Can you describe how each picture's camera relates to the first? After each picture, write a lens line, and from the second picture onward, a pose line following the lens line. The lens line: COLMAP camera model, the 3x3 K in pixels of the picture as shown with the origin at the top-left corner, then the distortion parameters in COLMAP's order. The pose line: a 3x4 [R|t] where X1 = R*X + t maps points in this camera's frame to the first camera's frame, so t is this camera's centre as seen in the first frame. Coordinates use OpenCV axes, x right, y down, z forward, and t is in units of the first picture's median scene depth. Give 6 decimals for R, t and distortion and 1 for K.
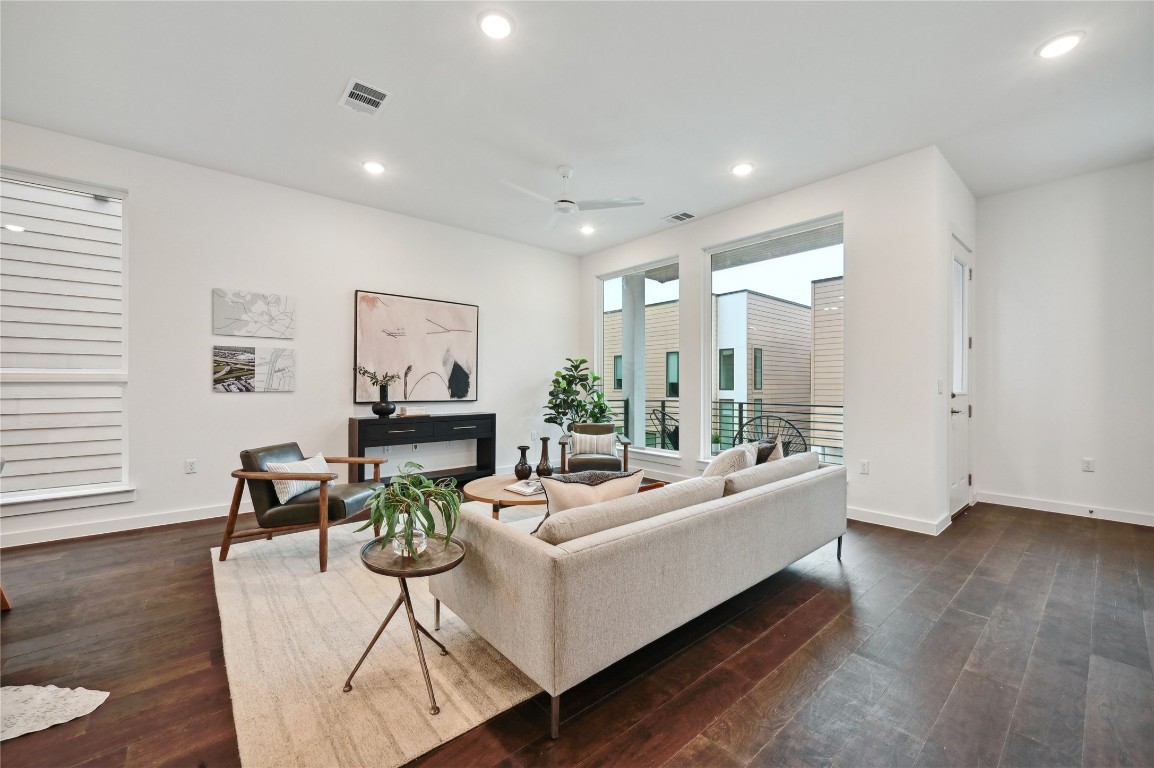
lens RADIAL K [[451.8, 0, 577.0], [0, 451.8, 384.0], [0, 0, 1]] dist [0.007405, 0.000129]
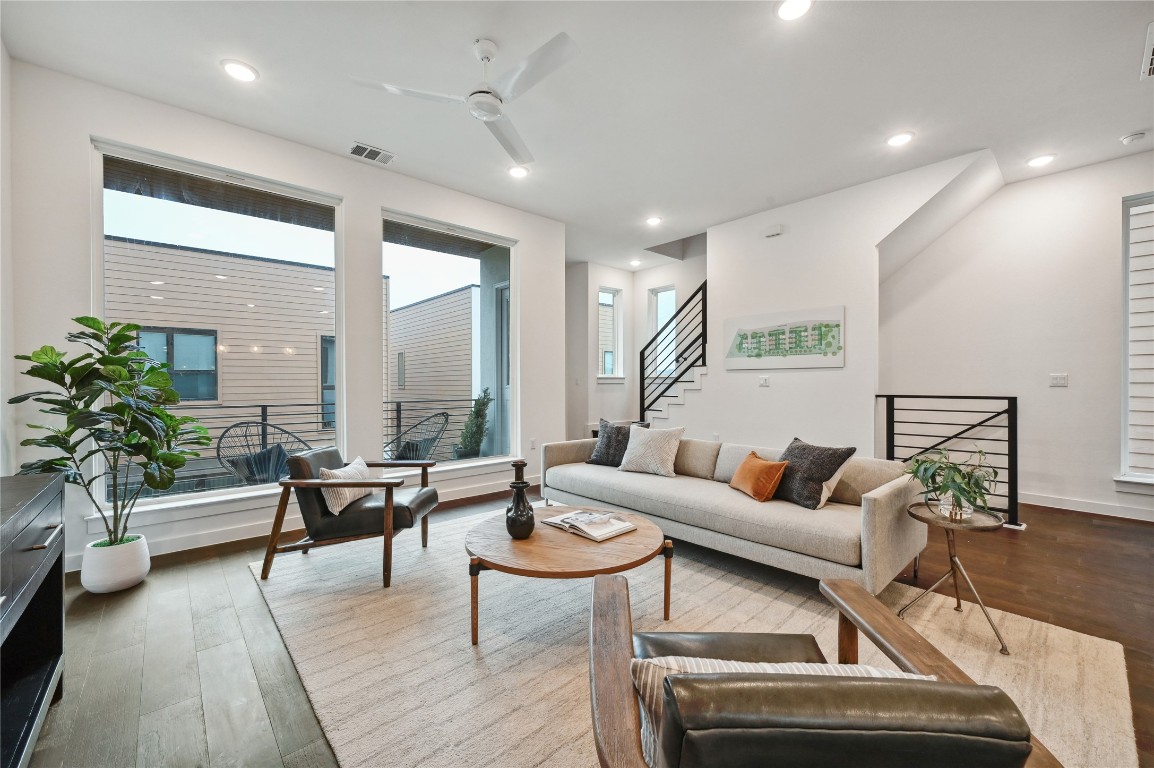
lens RADIAL K [[466.6, 0, 571.6], [0, 466.6, 381.2], [0, 0, 1]] dist [0.003067, 0.000219]
pose [[-0.009490, 0.002376, 0.999952, -0.526188], [-0.003196, 0.999992, -0.002406, 0.003892], [-0.999950, -0.003219, -0.009482, 0.663578]]
